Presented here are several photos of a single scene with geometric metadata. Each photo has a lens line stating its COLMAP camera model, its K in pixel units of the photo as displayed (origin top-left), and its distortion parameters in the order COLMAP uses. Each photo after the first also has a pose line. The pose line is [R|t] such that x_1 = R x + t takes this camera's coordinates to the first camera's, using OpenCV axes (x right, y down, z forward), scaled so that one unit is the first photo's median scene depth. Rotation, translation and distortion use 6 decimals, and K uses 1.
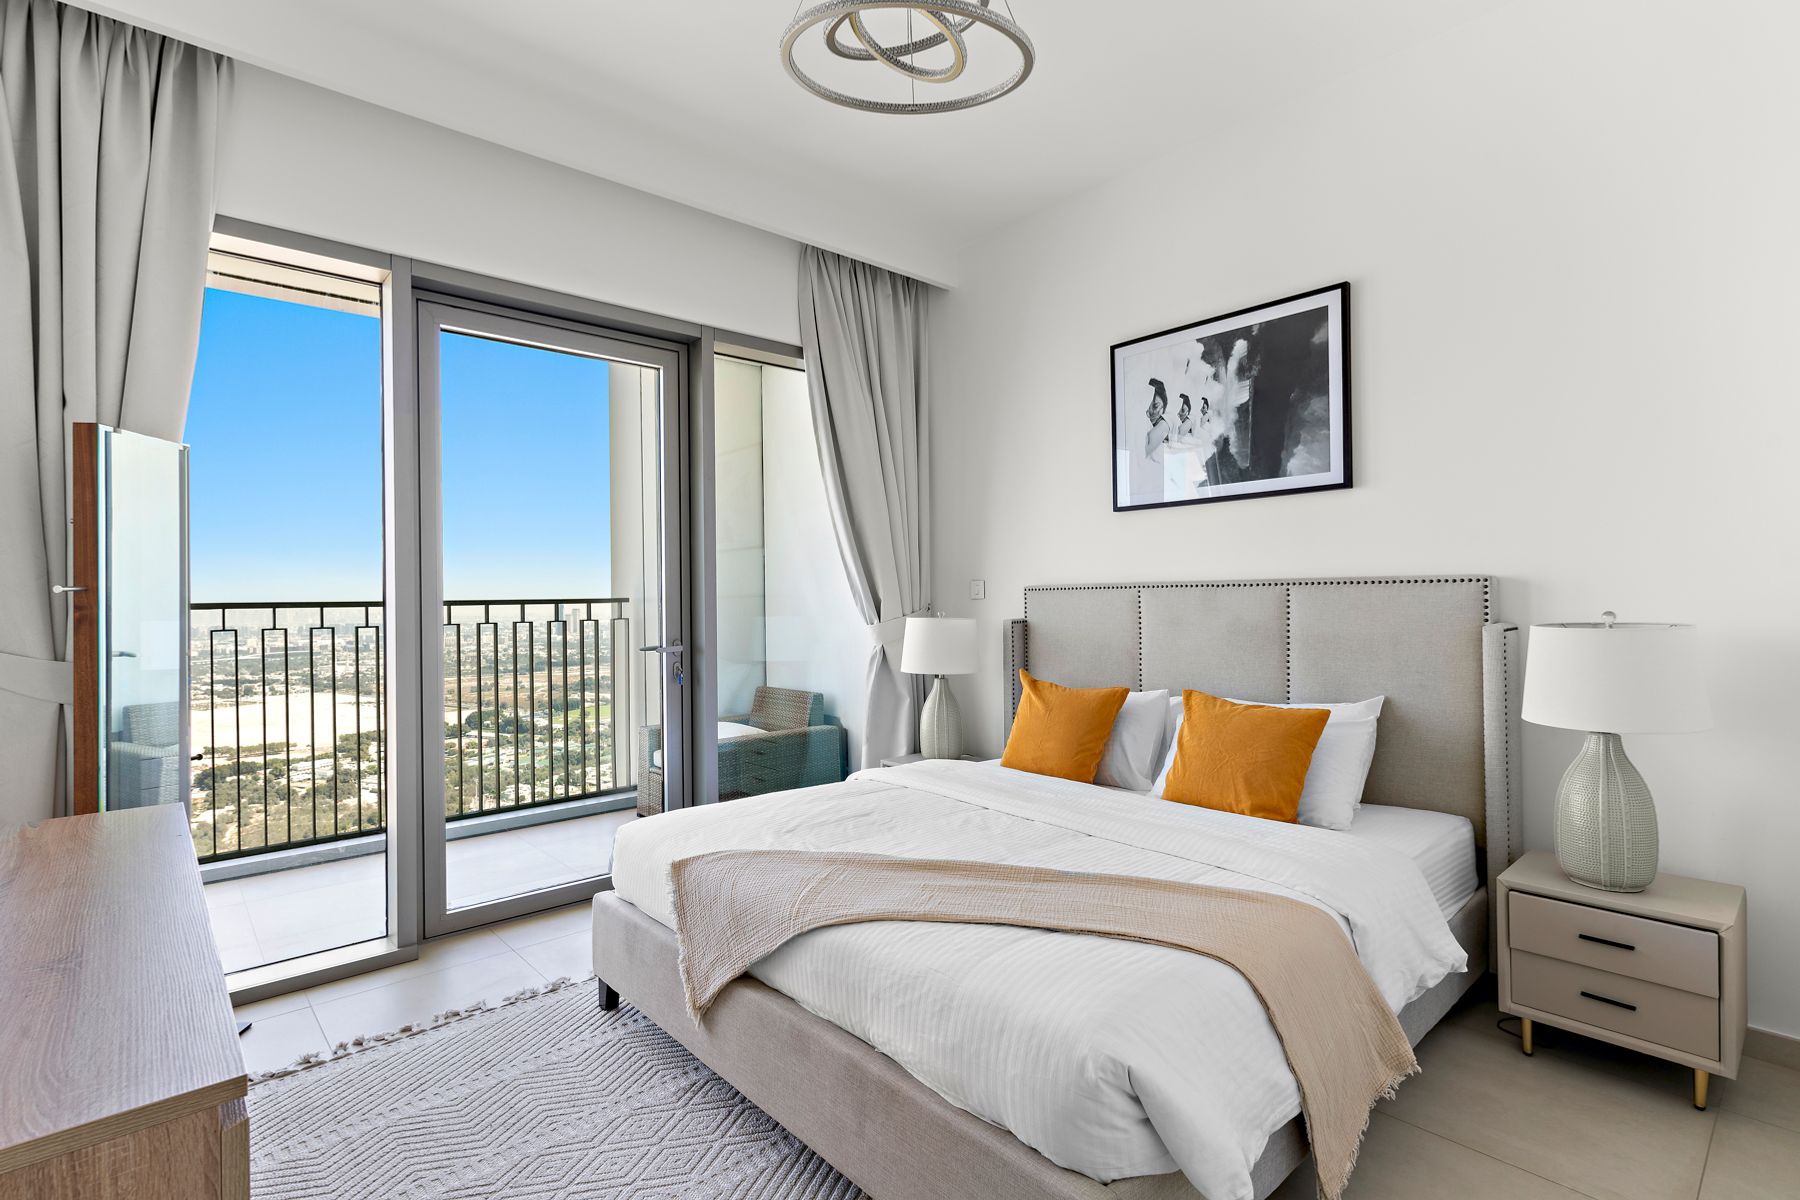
lens RADIAL K [[862.9, 0, 899.5], [0, 862.9, 620.3], [0, 0, 1]] dist [-0.001072, -0.000456]
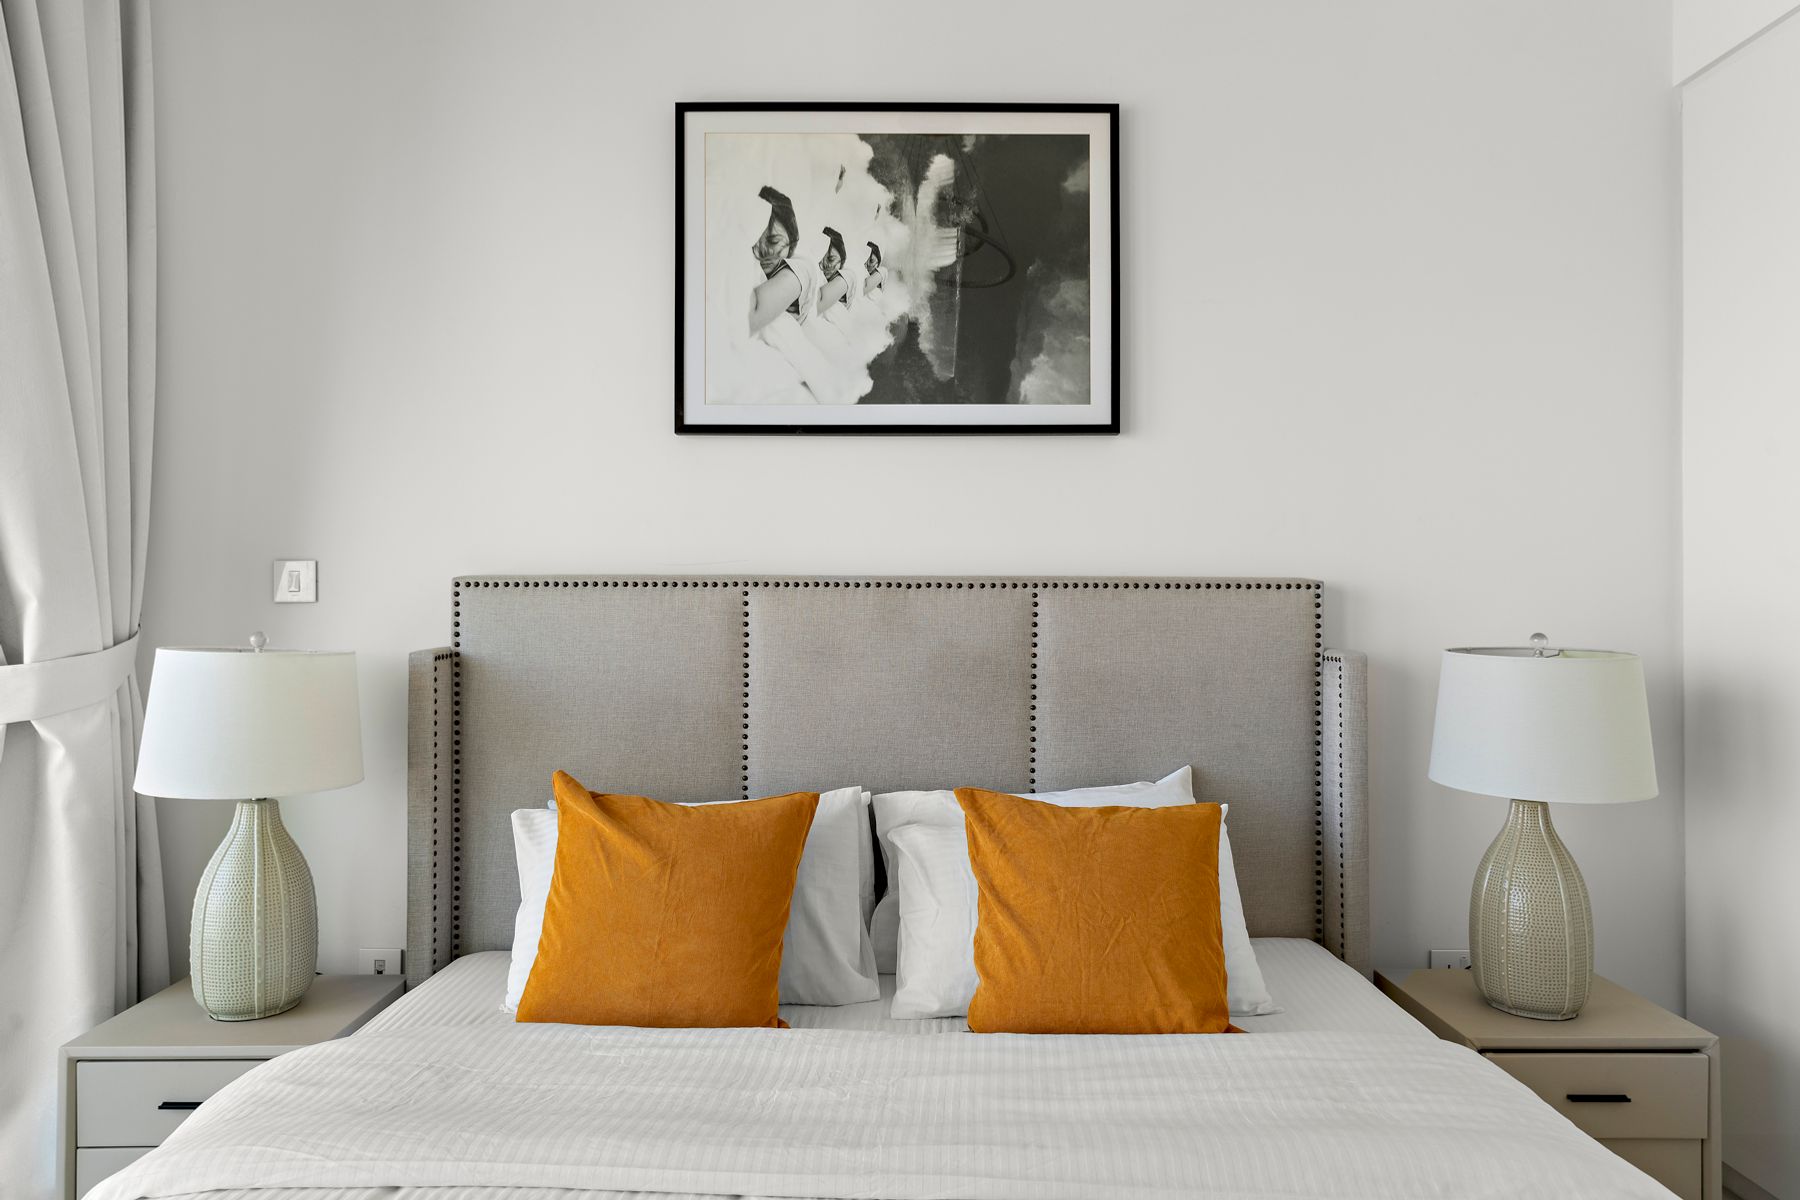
lens RADIAL K [[1113.8, 0, 900.0], [0, 1113.8, 600.0], [0, 0, 1]] dist [-0.006006, -0.000031]
pose [[0.657979, 0.017276, 0.752838, -0.170729], [0.008162, 0.999514, -0.030070, -0.009835], [-0.752992, 0.025930, 0.657519, 0.545917]]
